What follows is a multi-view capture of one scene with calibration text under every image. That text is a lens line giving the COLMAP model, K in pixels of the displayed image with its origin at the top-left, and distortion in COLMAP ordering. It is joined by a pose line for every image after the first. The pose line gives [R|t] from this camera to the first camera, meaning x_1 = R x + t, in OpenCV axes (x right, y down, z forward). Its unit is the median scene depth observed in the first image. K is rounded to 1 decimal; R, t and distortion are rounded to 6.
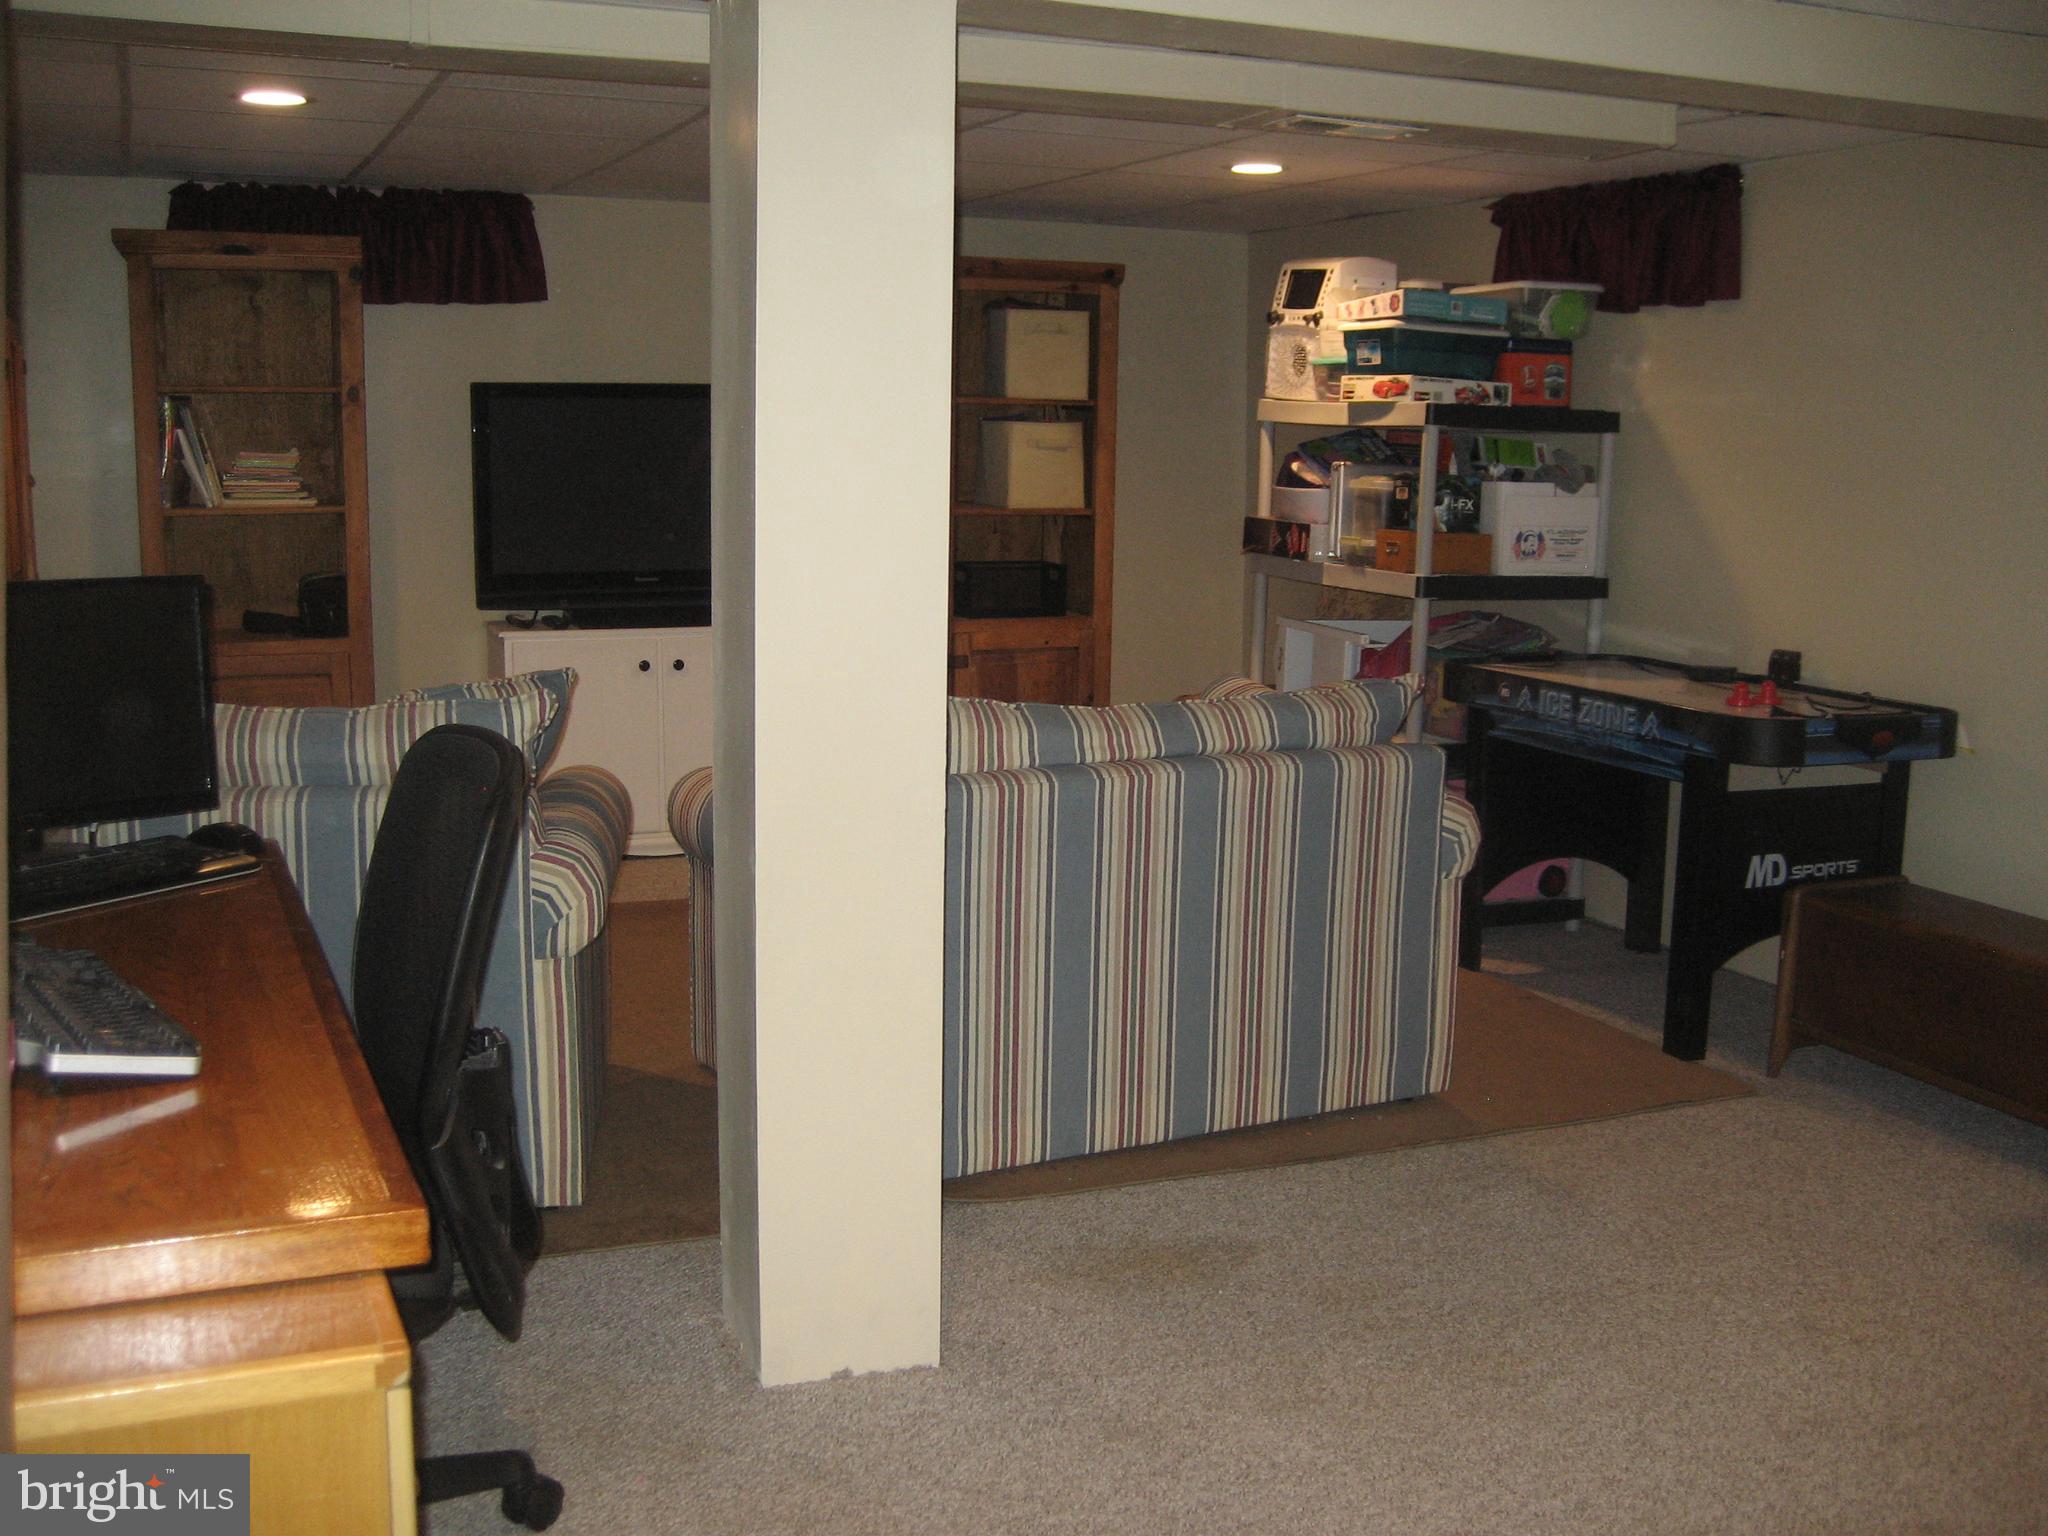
lens RADIAL K [[2112.7, 0, 1034.2], [0, 2112.7, 765.4], [0, 0, 1]] dist [-0.149717, 0.187676]
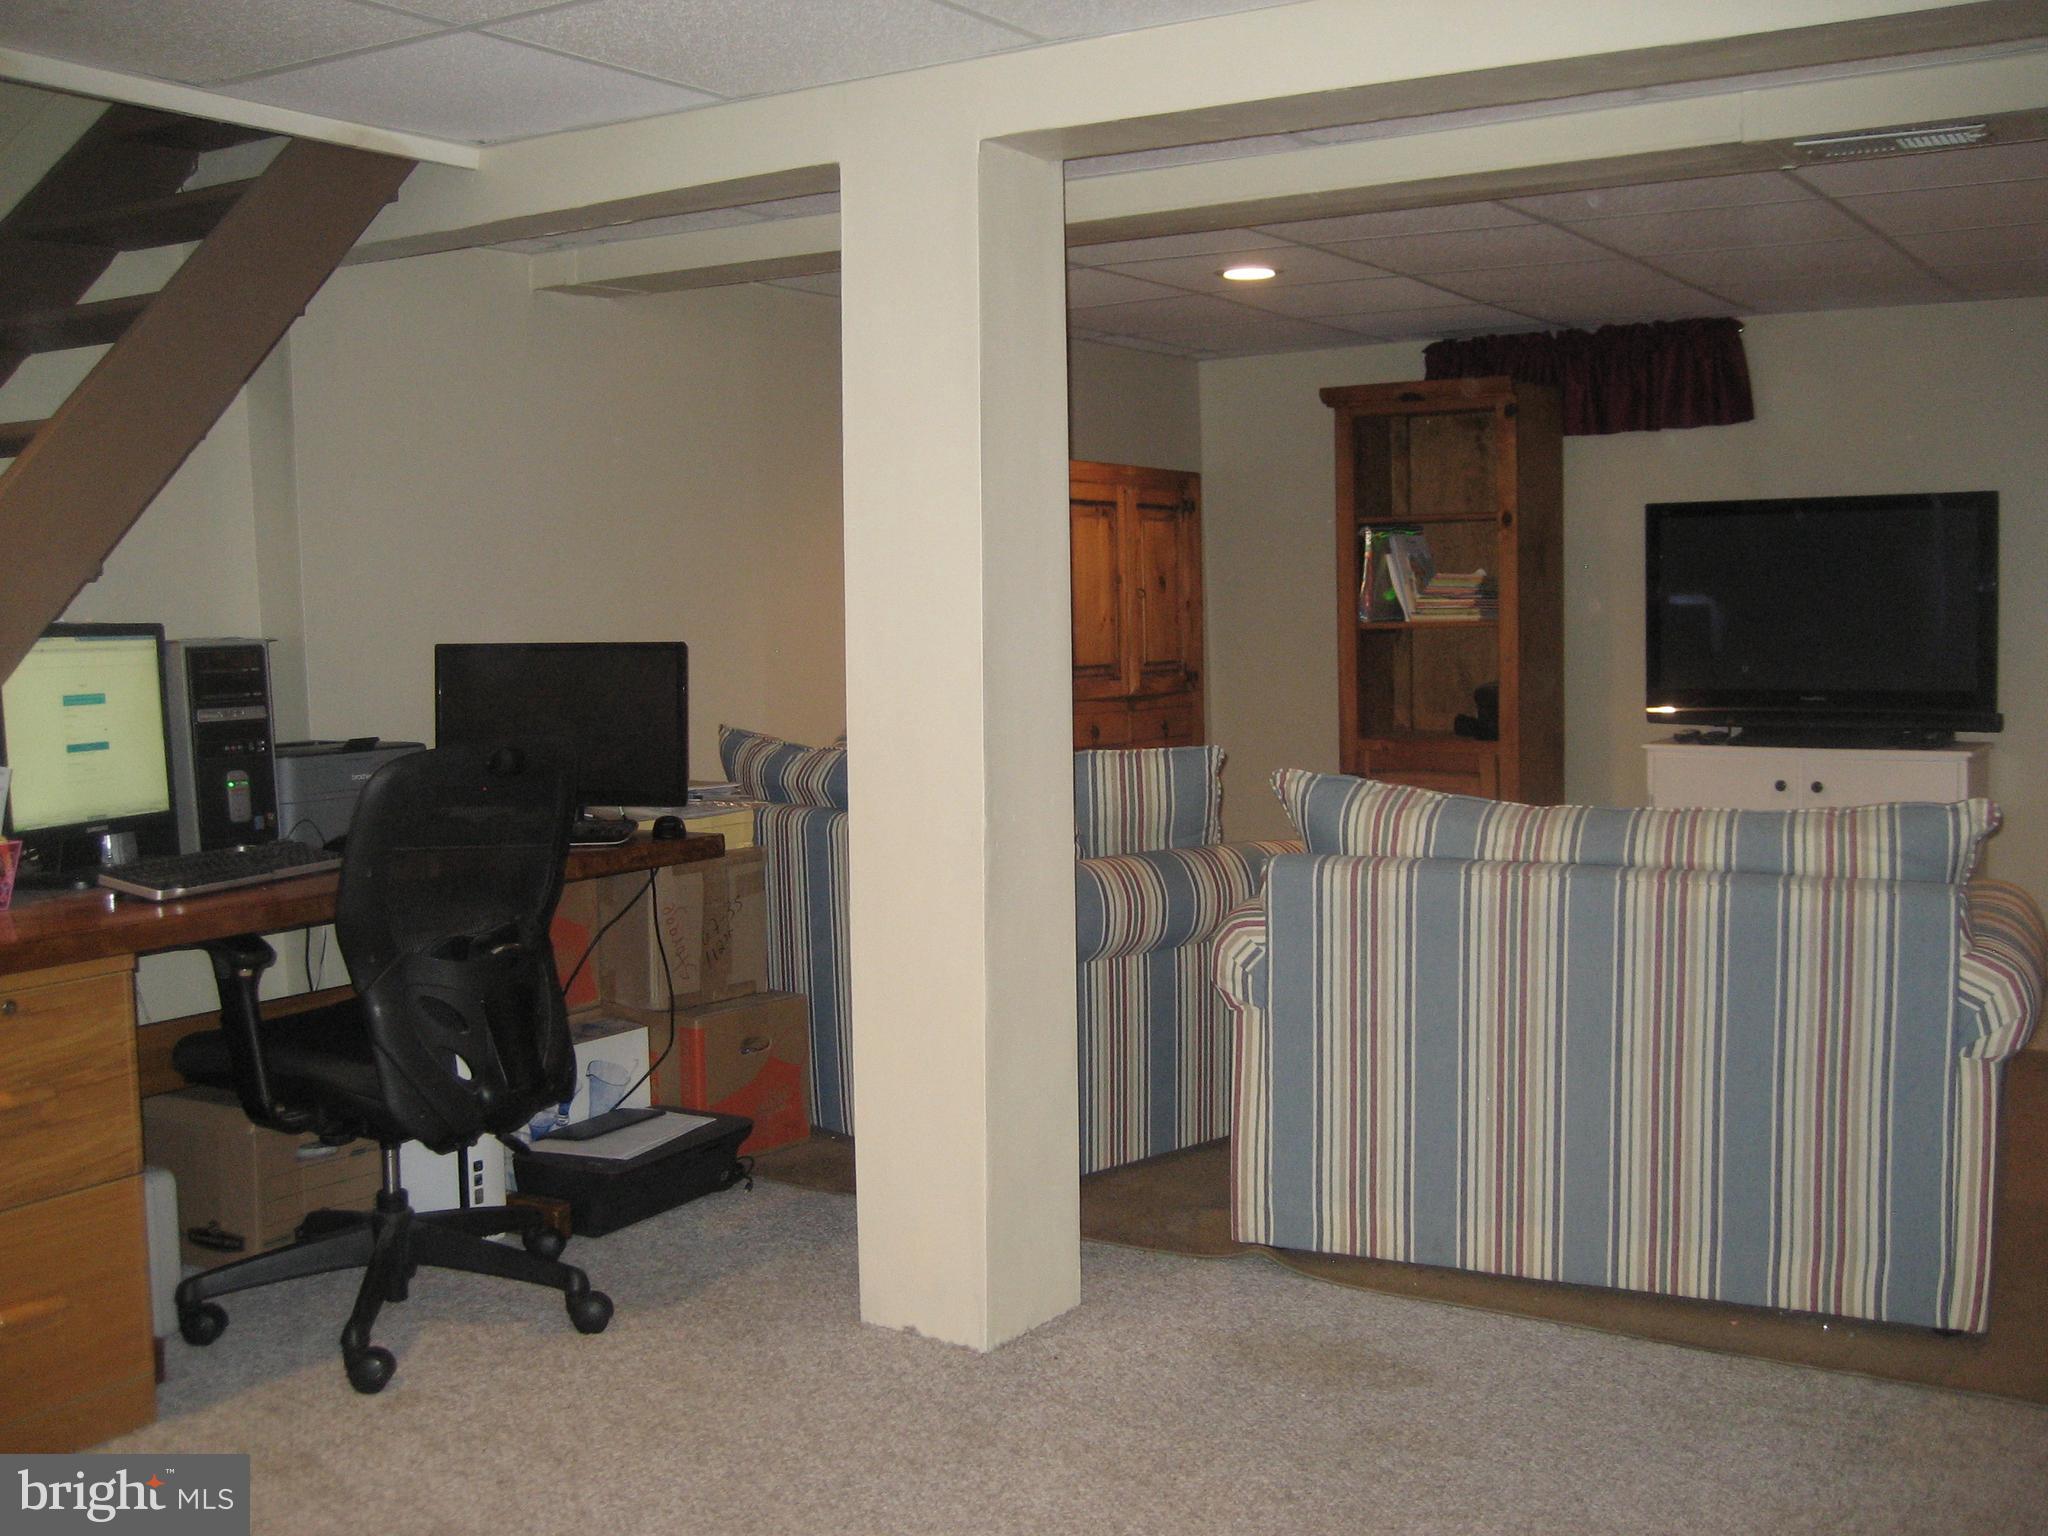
lens RADIAL K [[2112.7, 0, 1034.2], [0, 2112.7, 765.4], [0, 0, 1]] dist [-0.149717, 0.187676]
pose [[0.561926, 0.043270, -0.826055, 0.432322], [-0.103877, 0.994417, -0.018573, -0.003101], [0.820639, 0.096245, 0.563283, 0.179568]]
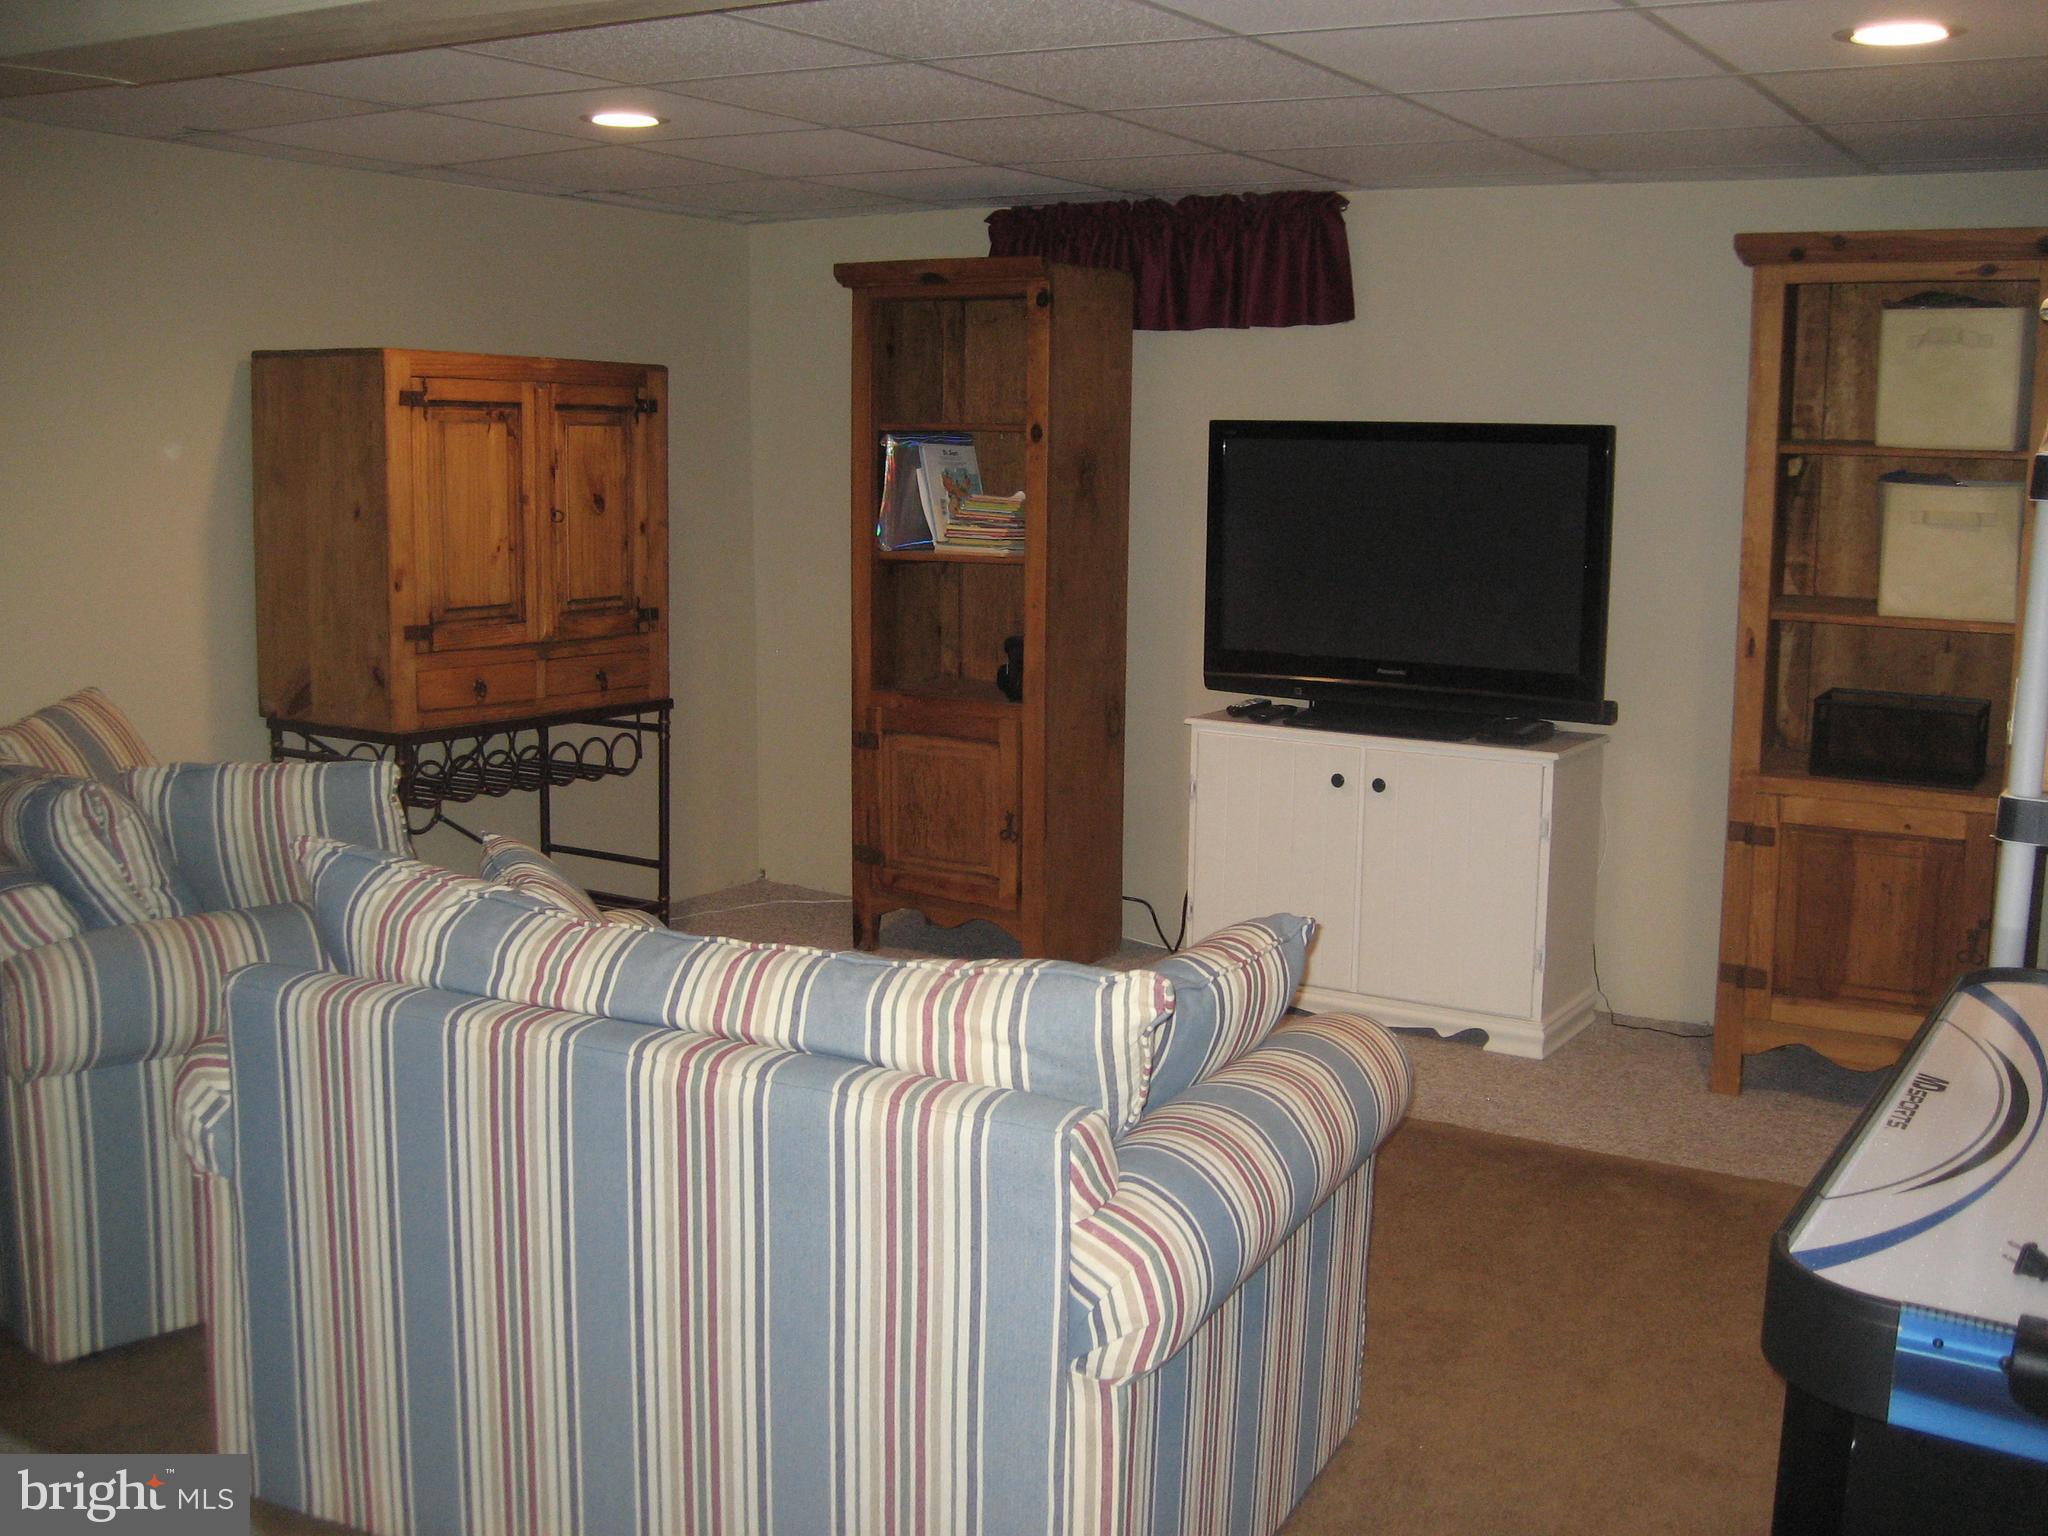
lens RADIAL K [[2112.7, 0, 1034.2], [0, 2112.7, 765.4], [0, 0, 1]] dist [-0.149717, 0.187676]
pose [[0.581314, 0.122080, -0.804469, 0.398011], [-0.136982, 0.989253, 0.051137, -0.080869], [0.802066, 0.080471, 0.591789, 0.459341]]
